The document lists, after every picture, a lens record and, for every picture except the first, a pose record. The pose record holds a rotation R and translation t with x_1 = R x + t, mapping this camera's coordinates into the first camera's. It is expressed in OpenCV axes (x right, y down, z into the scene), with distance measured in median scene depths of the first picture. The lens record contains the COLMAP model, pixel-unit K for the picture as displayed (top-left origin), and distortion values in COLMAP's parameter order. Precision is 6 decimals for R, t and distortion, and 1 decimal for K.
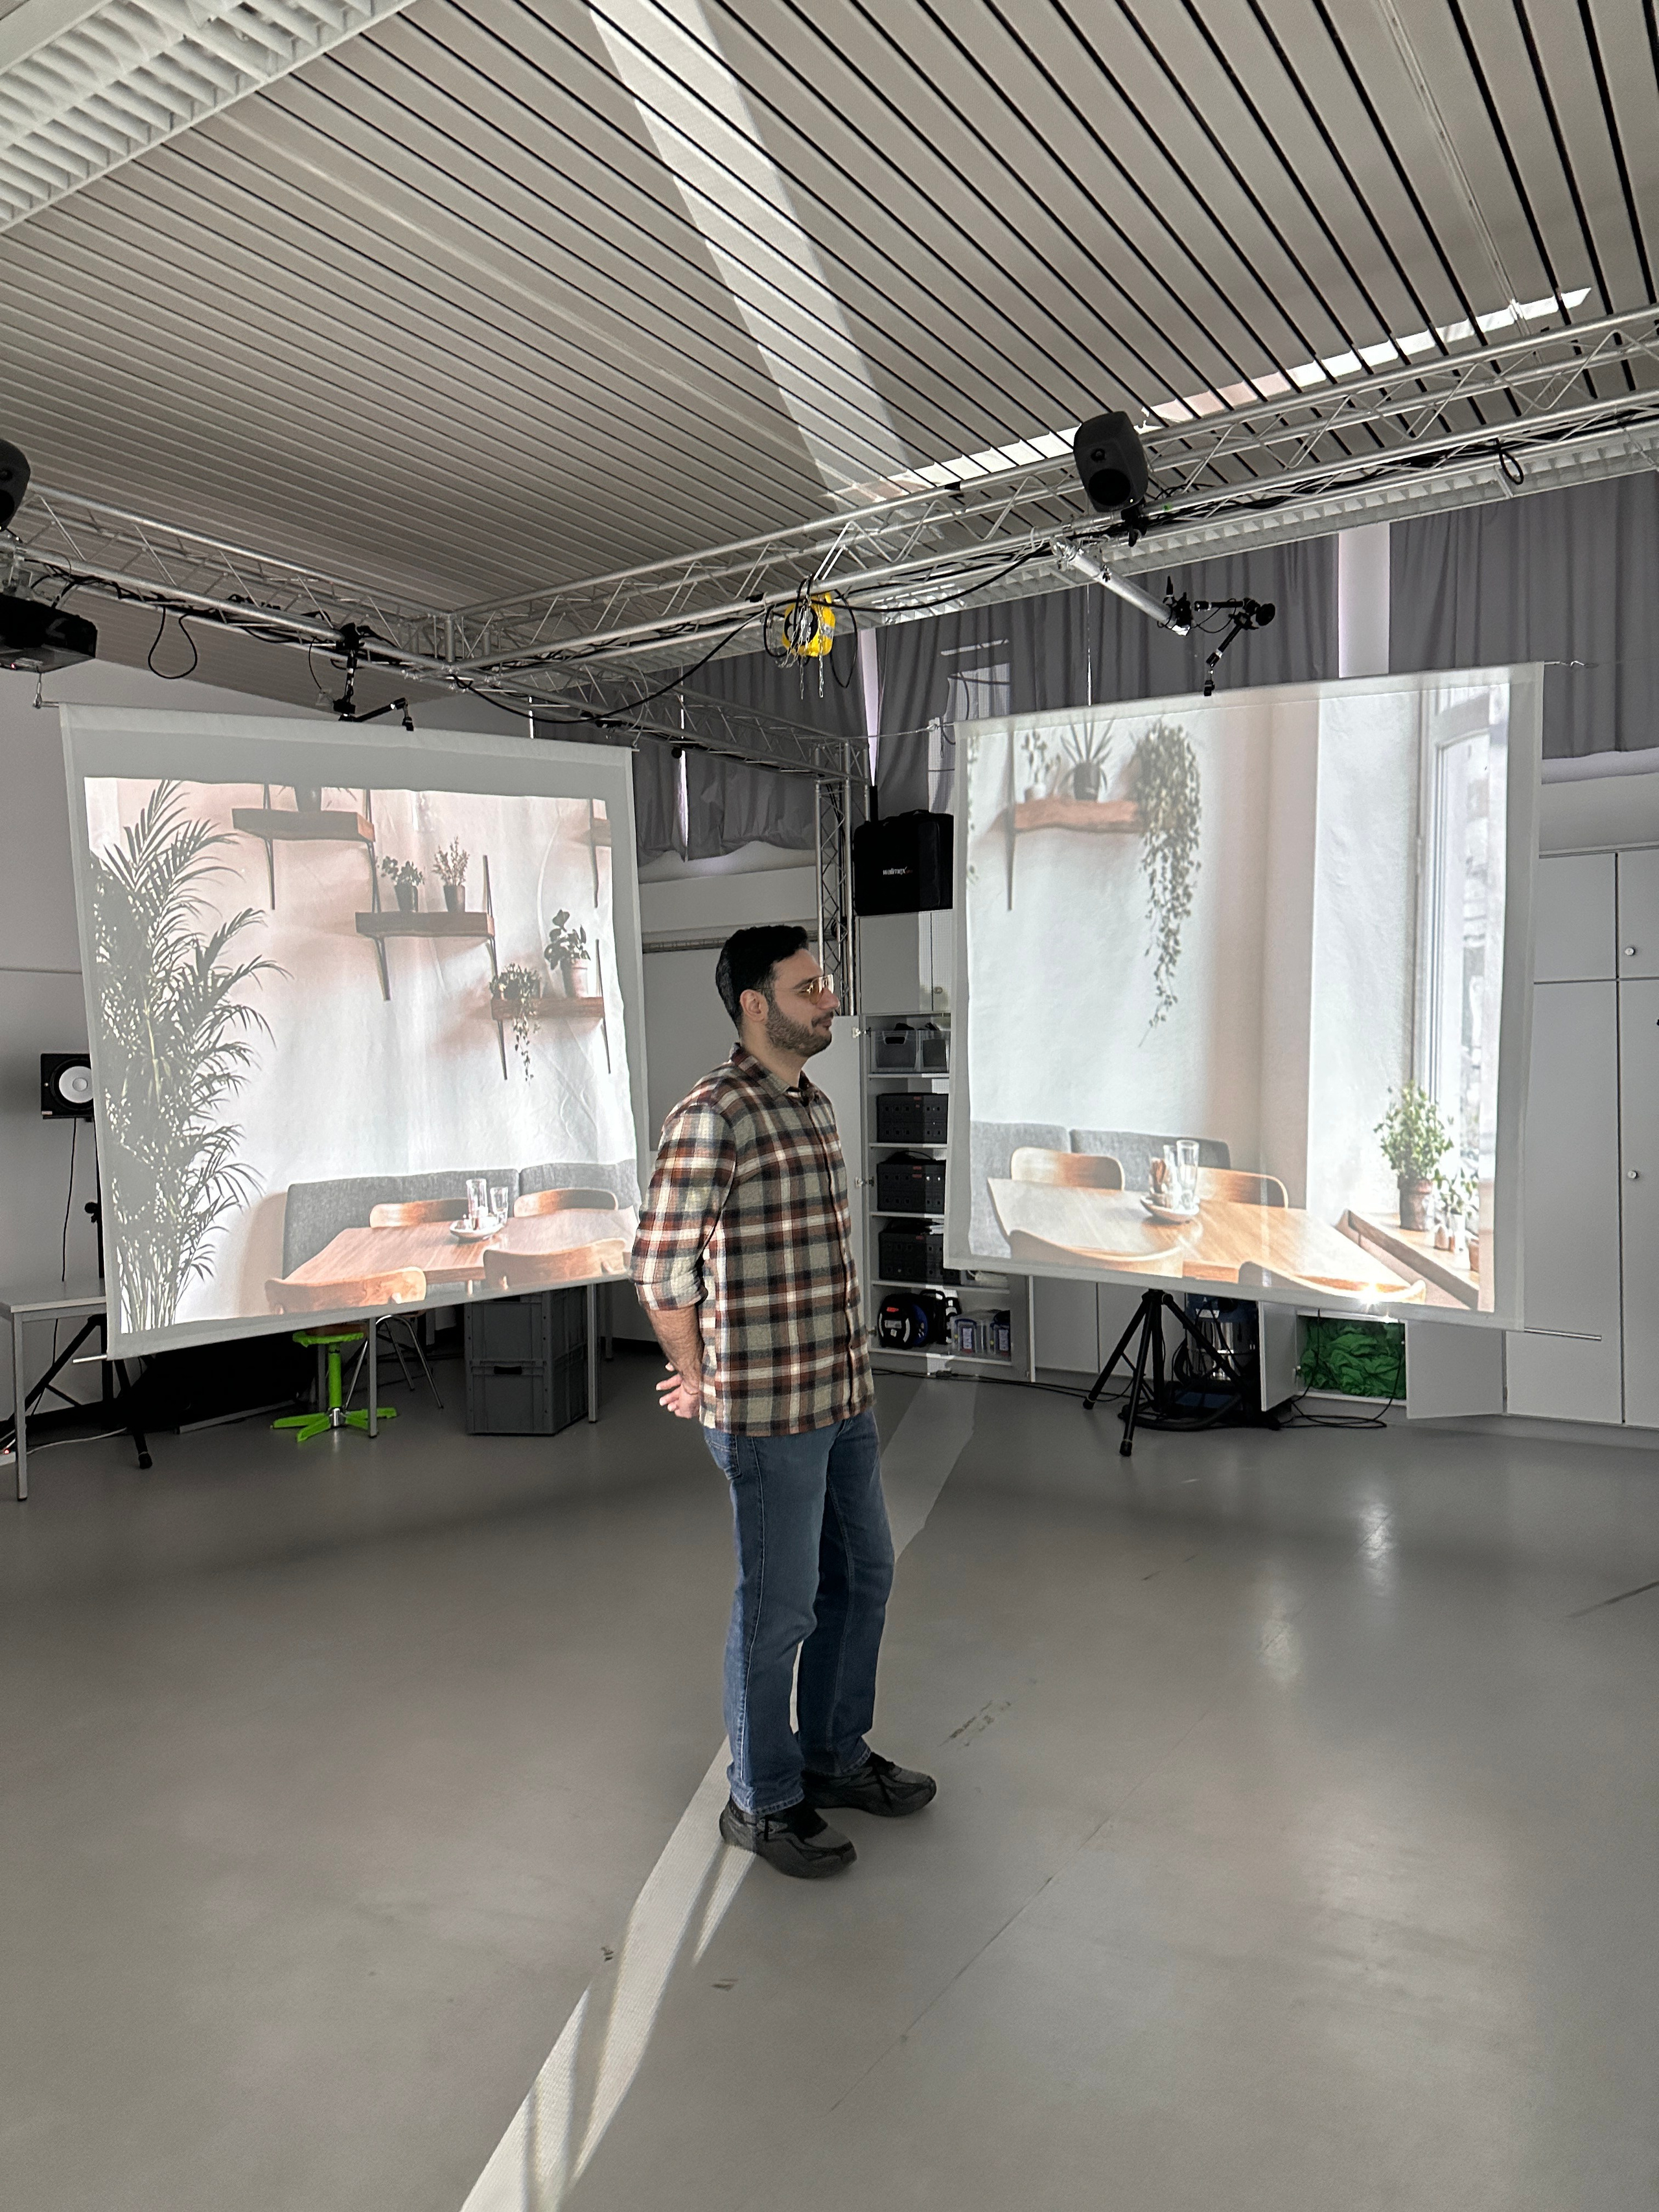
lens RADIAL K [[1554.1, 0, 840.1], [0, 1554.1, 1133.9], [0, 0, 1]] dist [0.060907, -0.072262]
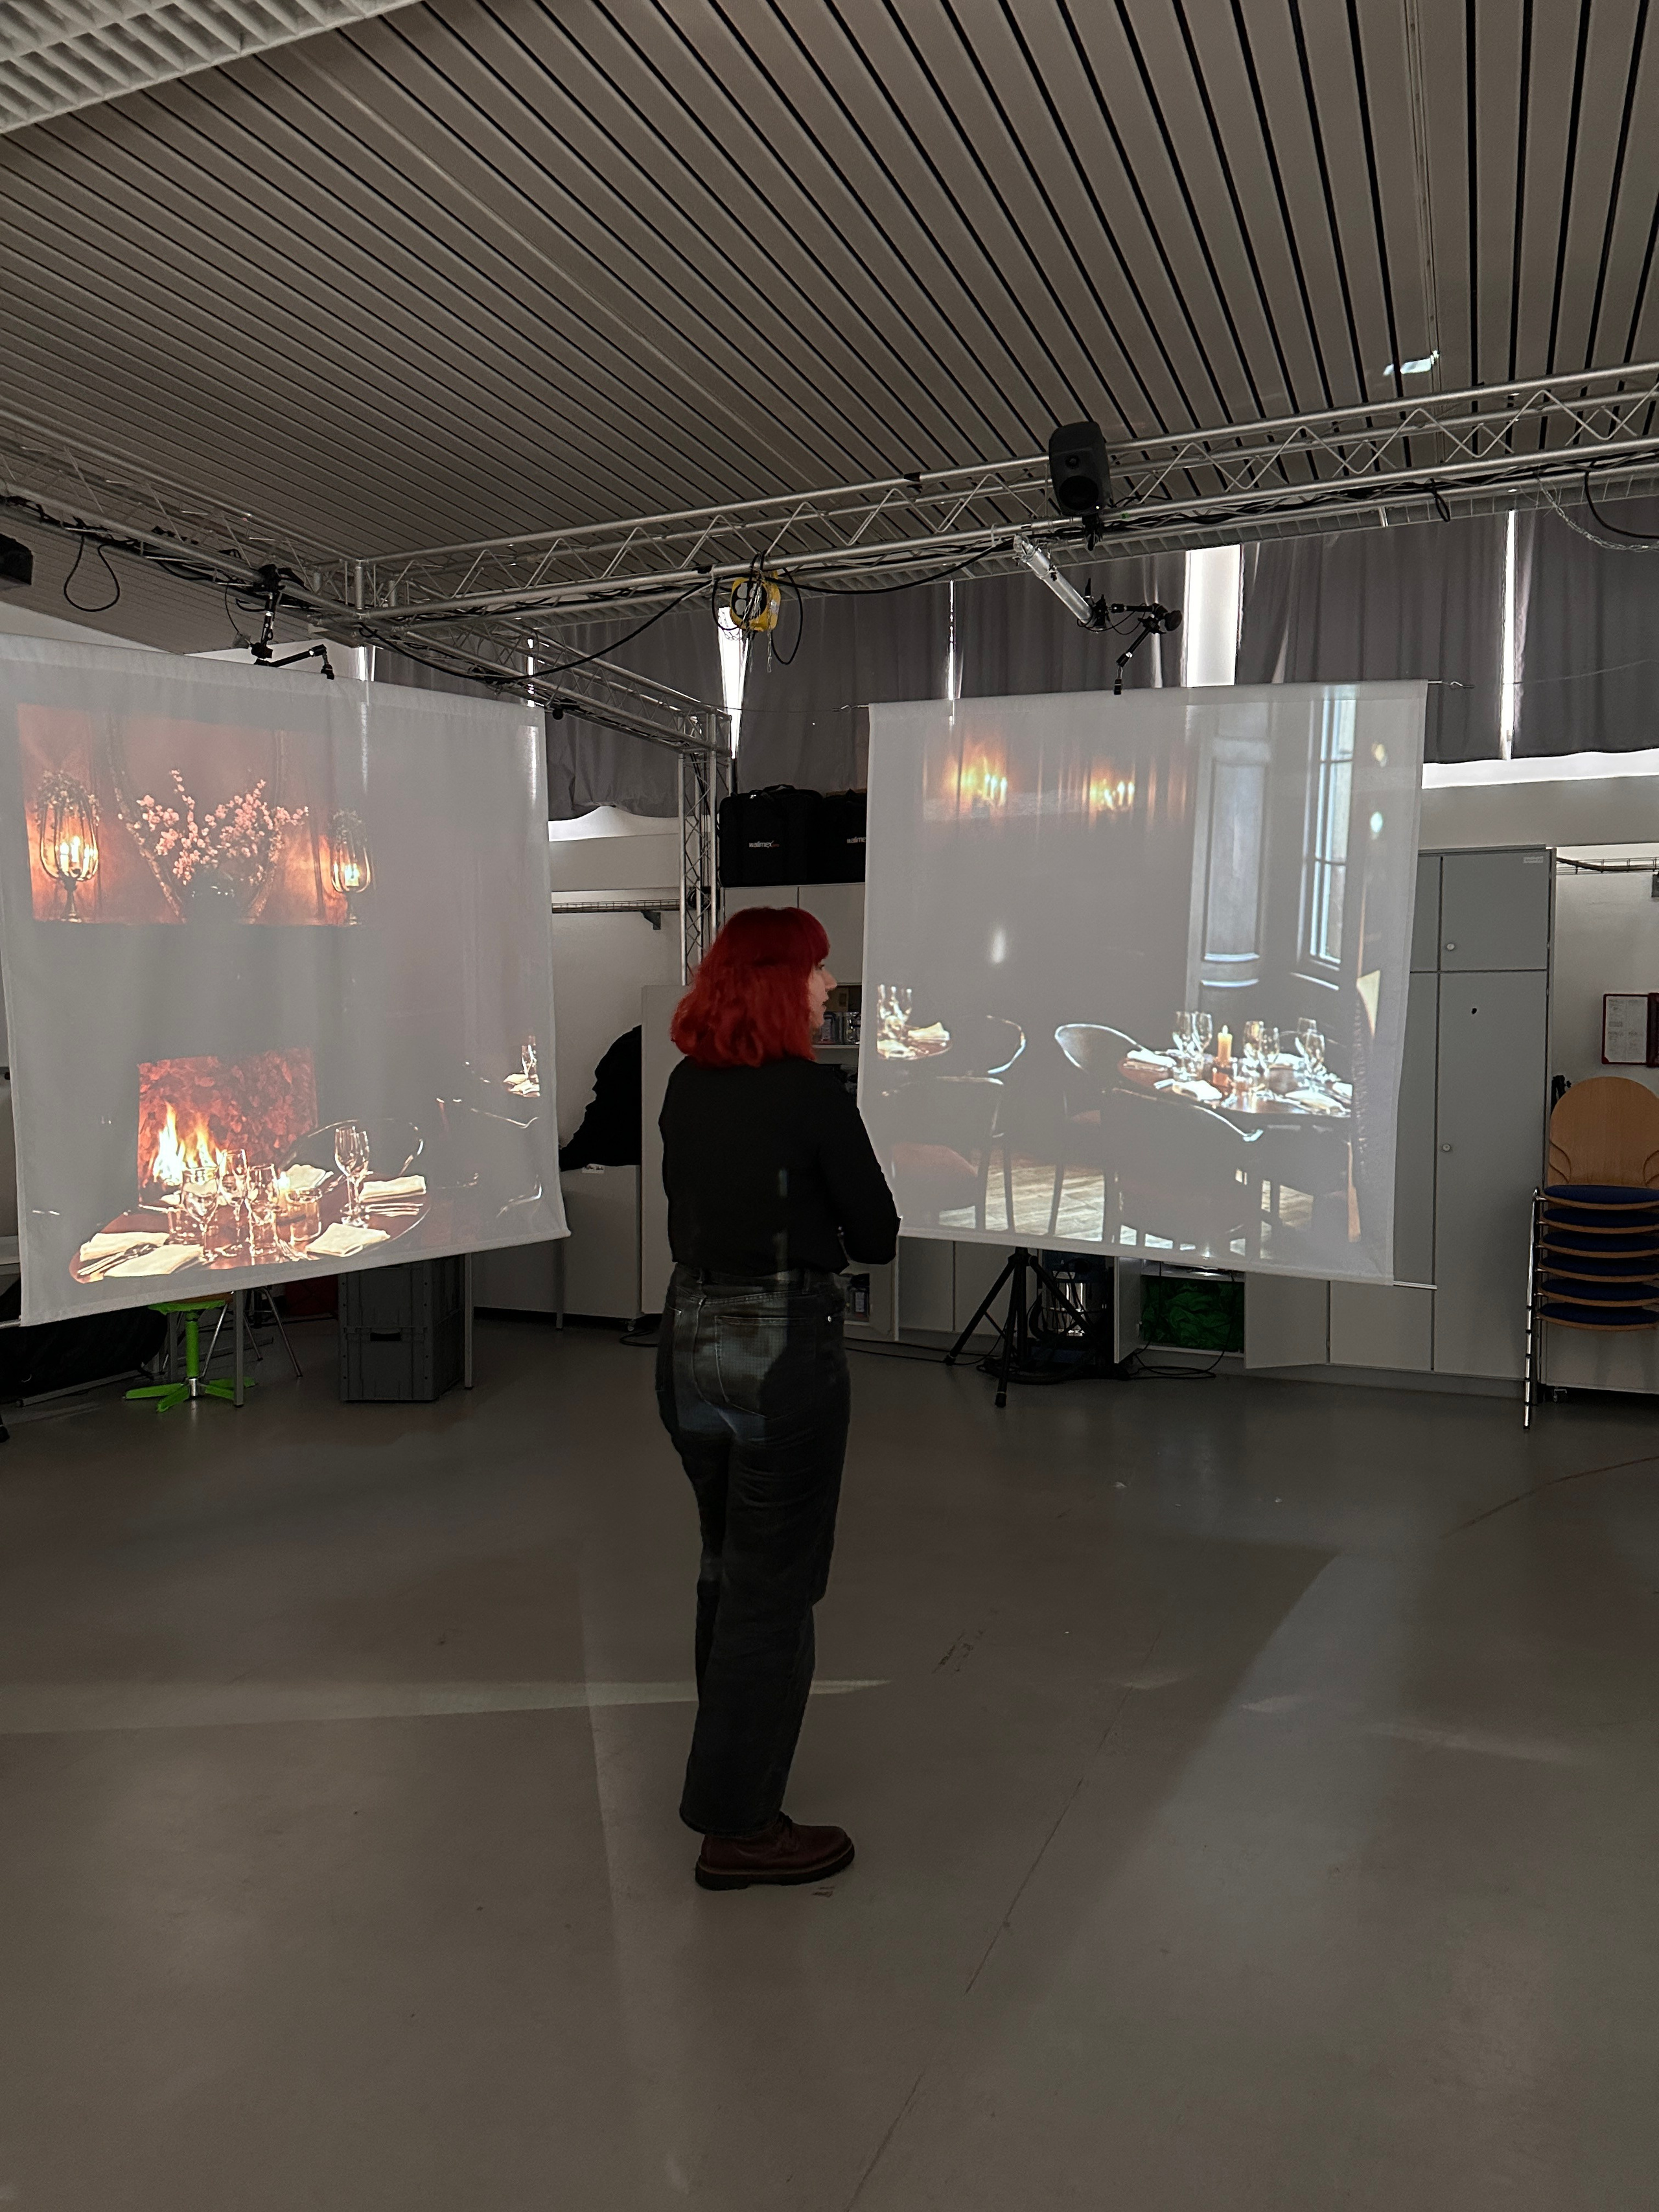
lens RADIAL K [[1554.1, 0, 825.9], [0, 1554.1, 1142.8], [0, 0, 1]] dist [0.060907, -0.072262]
pose [[0.984850, 0.008725, 0.173186, -0.140066], [-0.012750, 0.999673, 0.022145, 0.004950], [-0.172936, -0.024018, 0.984640, -0.020123]]
